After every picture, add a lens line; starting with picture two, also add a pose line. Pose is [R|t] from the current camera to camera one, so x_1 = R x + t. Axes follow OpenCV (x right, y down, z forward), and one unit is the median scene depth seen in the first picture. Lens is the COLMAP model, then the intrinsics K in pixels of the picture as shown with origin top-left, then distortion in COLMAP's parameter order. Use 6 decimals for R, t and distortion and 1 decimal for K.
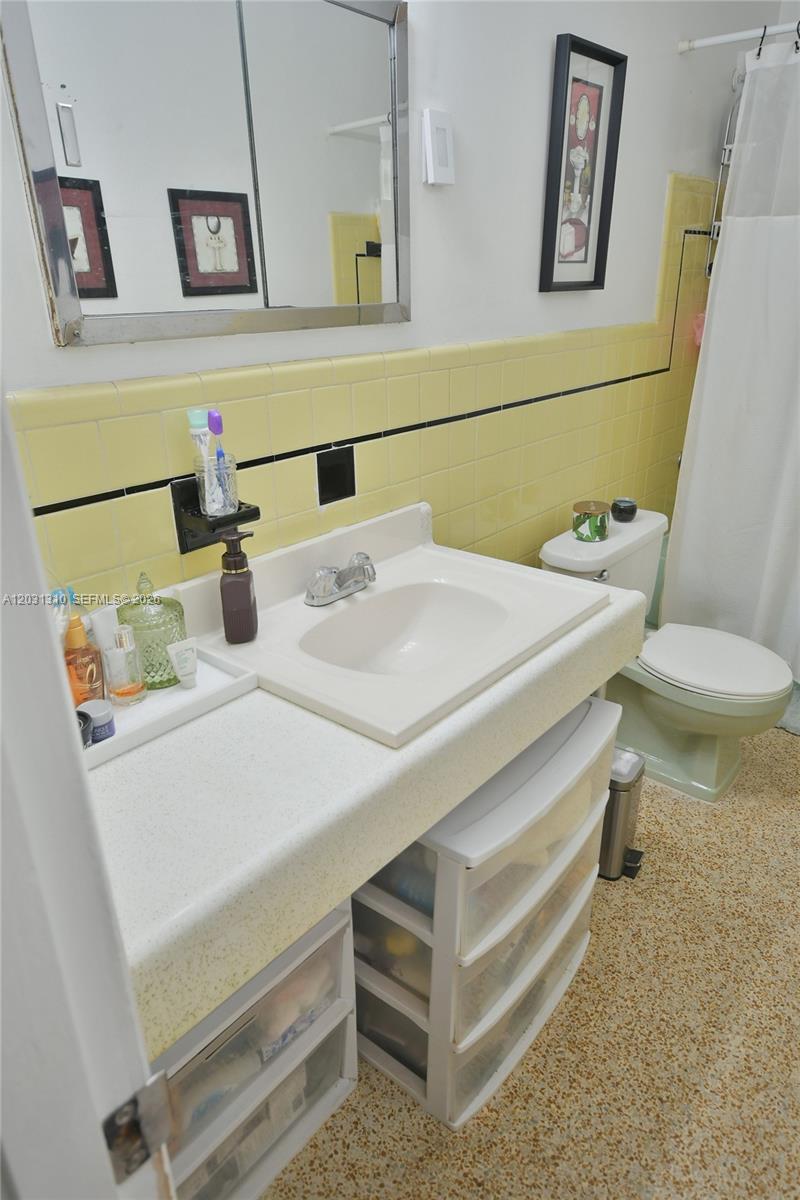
lens RADIAL K [[772.3, 0, 402.0], [0, 772.3, 600.8], [0, 0, 1]] dist [0.027280, -0.000502]
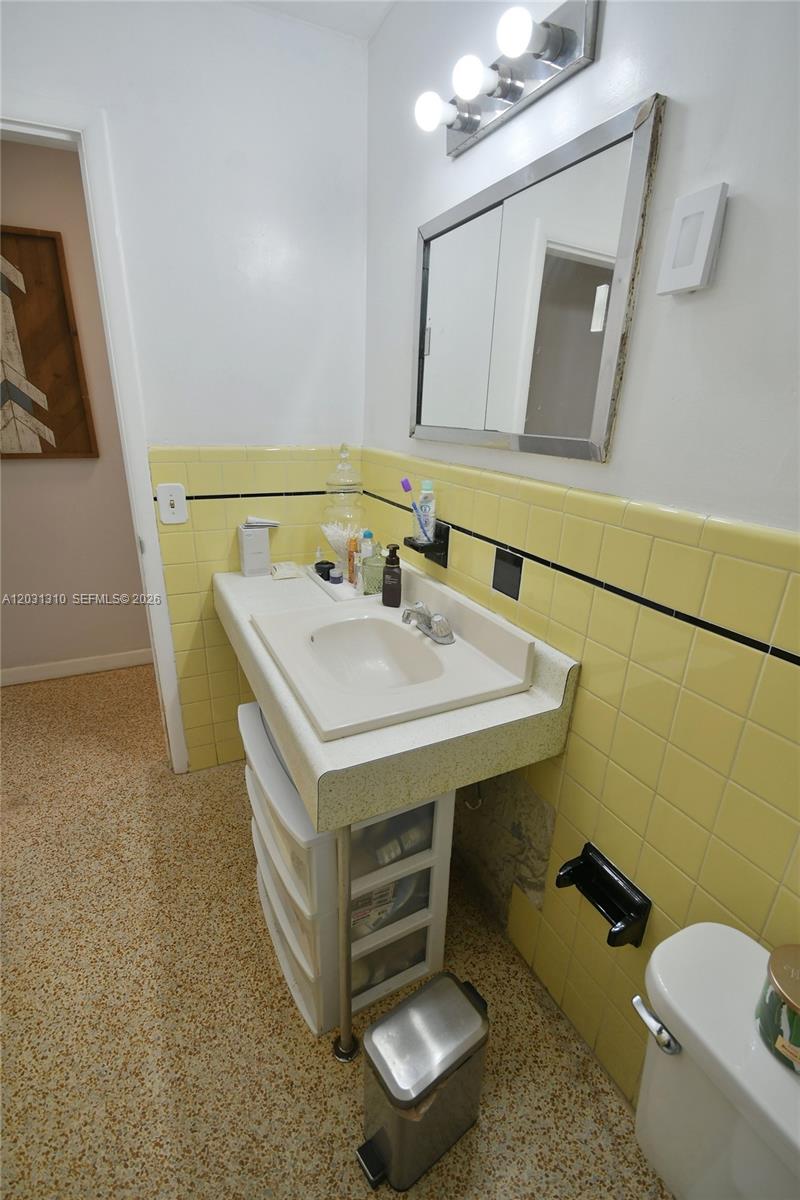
lens RADIAL K [[524.1, 0, 405.4], [0, 524.1, 598.6], [0, 0, 1]] dist [0.008111, -0.010659]
pose [[-0.396172, 0.316206, -0.862010, 0.690126], [-0.374509, 0.801533, 0.466142, -0.454641], [0.838326, 0.507503, -0.199123, 1.068183]]
